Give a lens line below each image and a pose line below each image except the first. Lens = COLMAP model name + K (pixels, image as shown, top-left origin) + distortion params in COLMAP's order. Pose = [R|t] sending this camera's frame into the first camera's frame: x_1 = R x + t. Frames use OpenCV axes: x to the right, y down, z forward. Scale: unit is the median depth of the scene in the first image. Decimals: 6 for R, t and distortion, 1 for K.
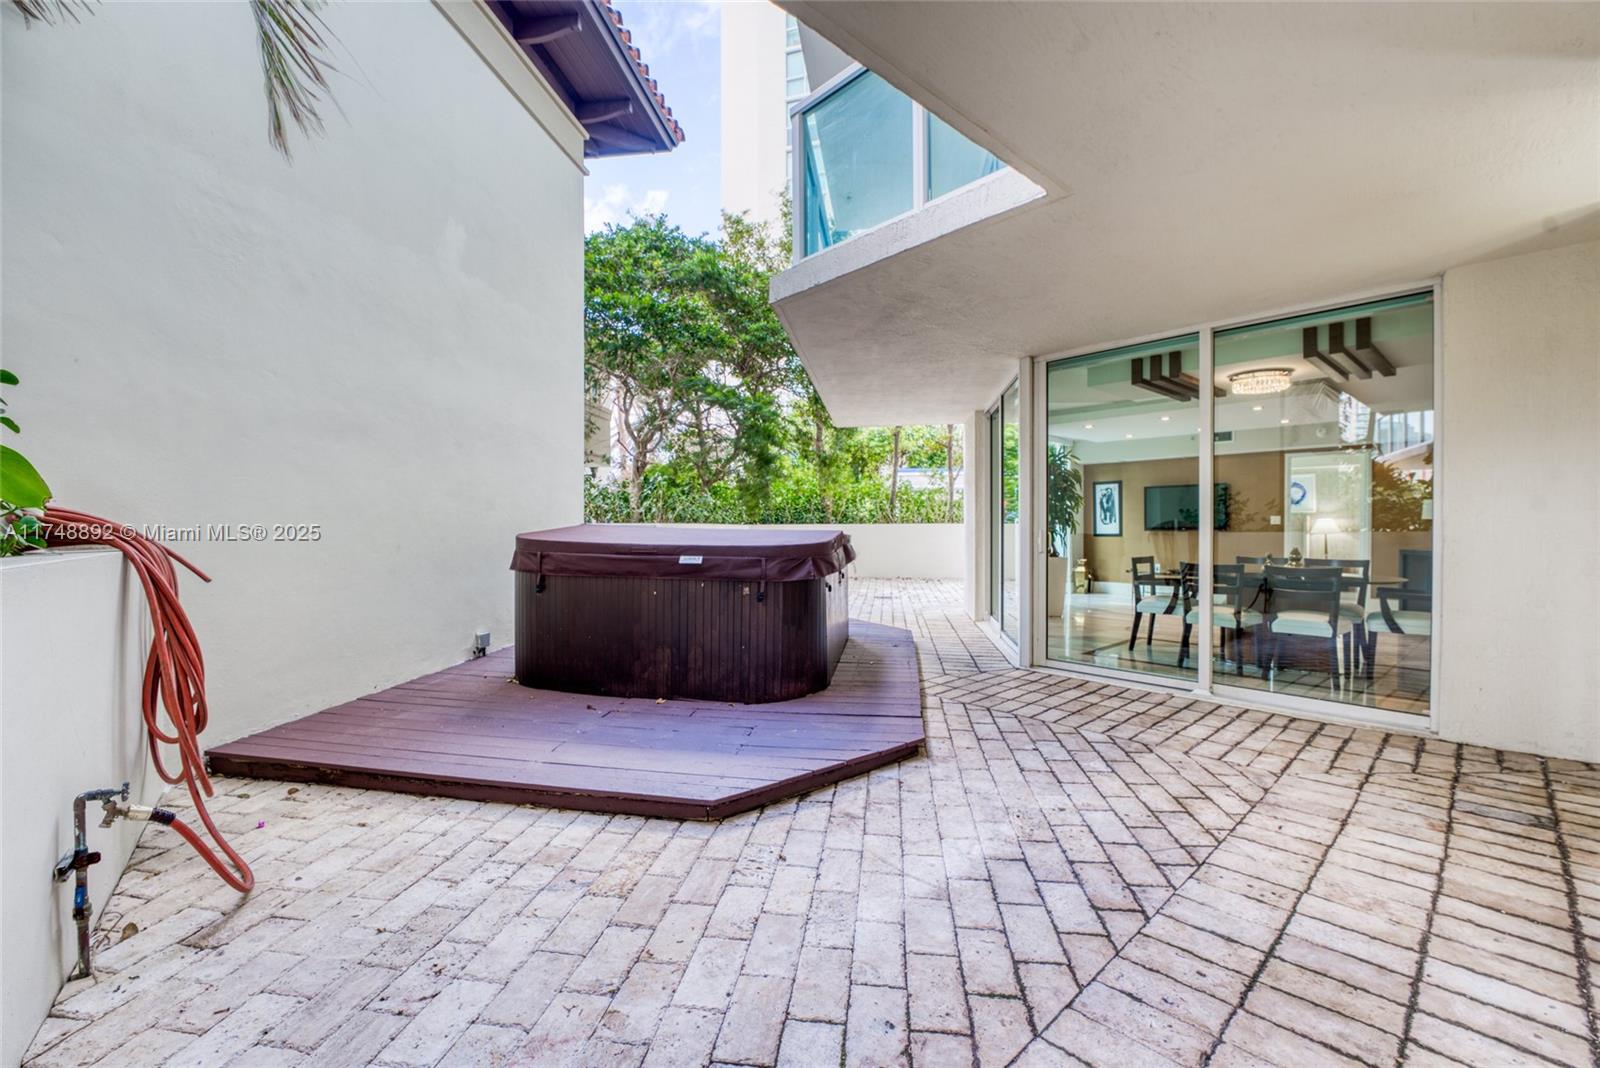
lens RADIAL K [[648.8, 0, 803.5], [0, 648.8, 527.0], [0, 0, 1]] dist [-0.028503, 0.003387]
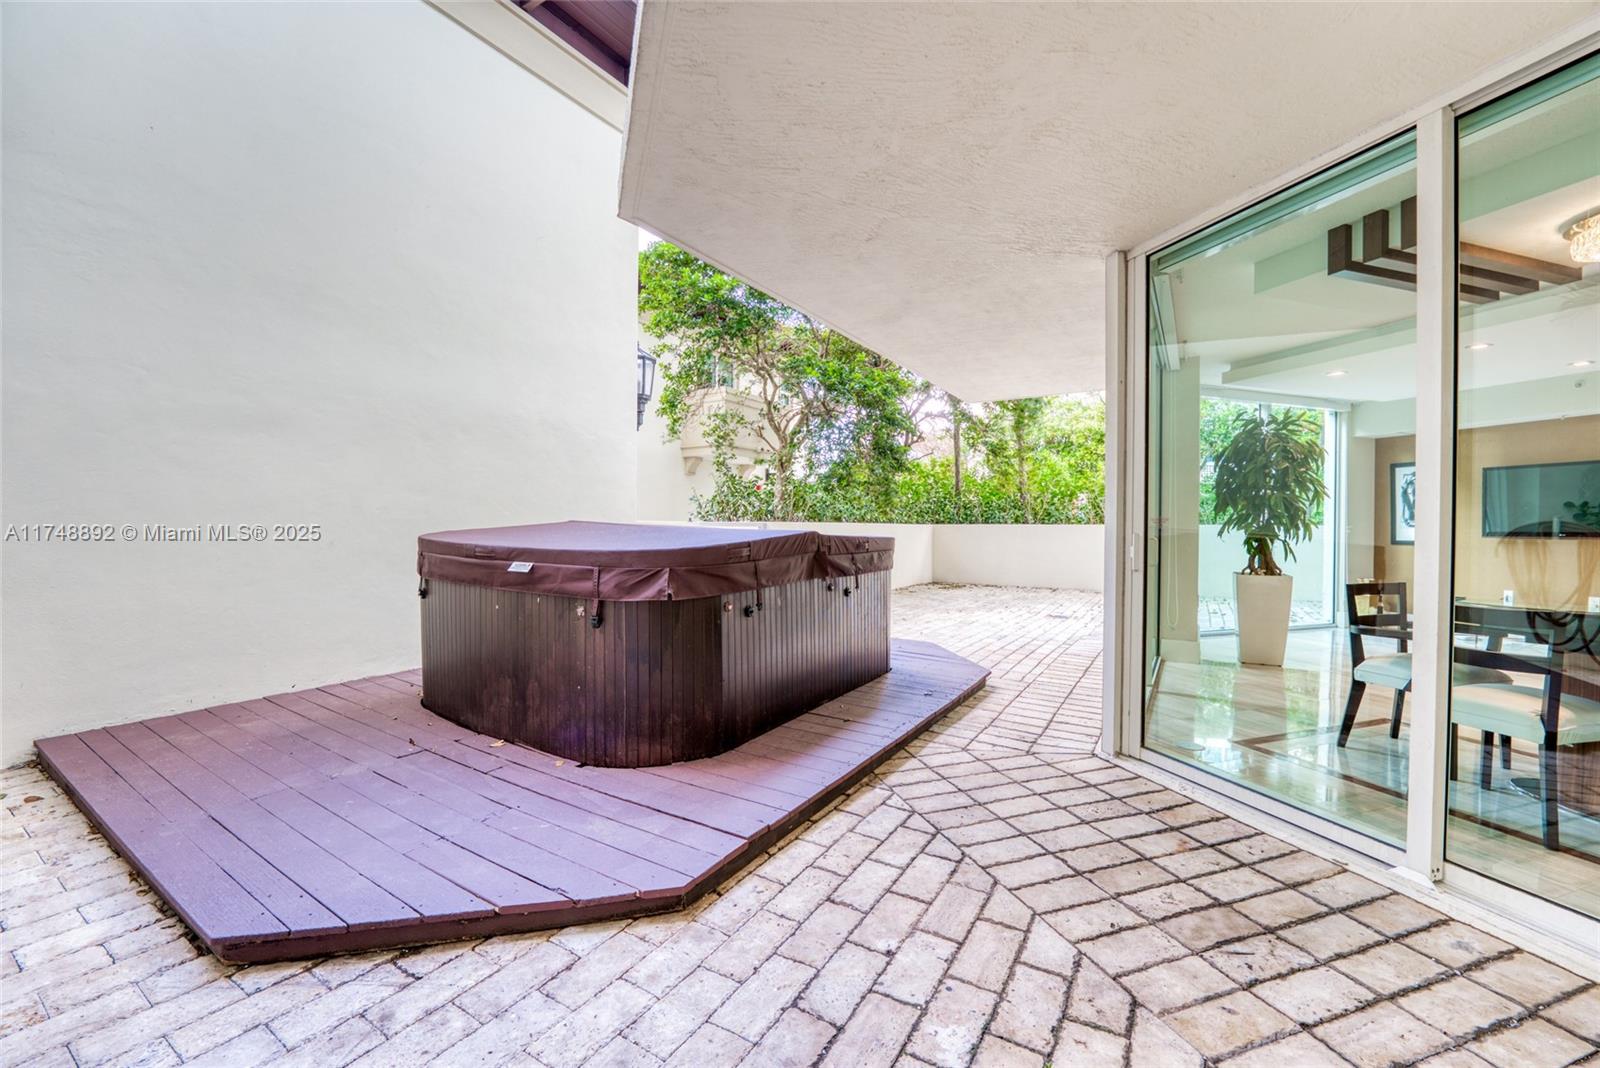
lens RADIAL K [[648.8, 0, 796.3], [0, 648.8, 528.6], [0, 0, 1]] dist [-0.028503, 0.003387]
pose [[0.914692, 0.008640, -0.404059, 0.428106], [-0.007312, 0.999962, 0.004829, -0.001148], [0.404085, -0.001463, 0.914720, 0.424949]]
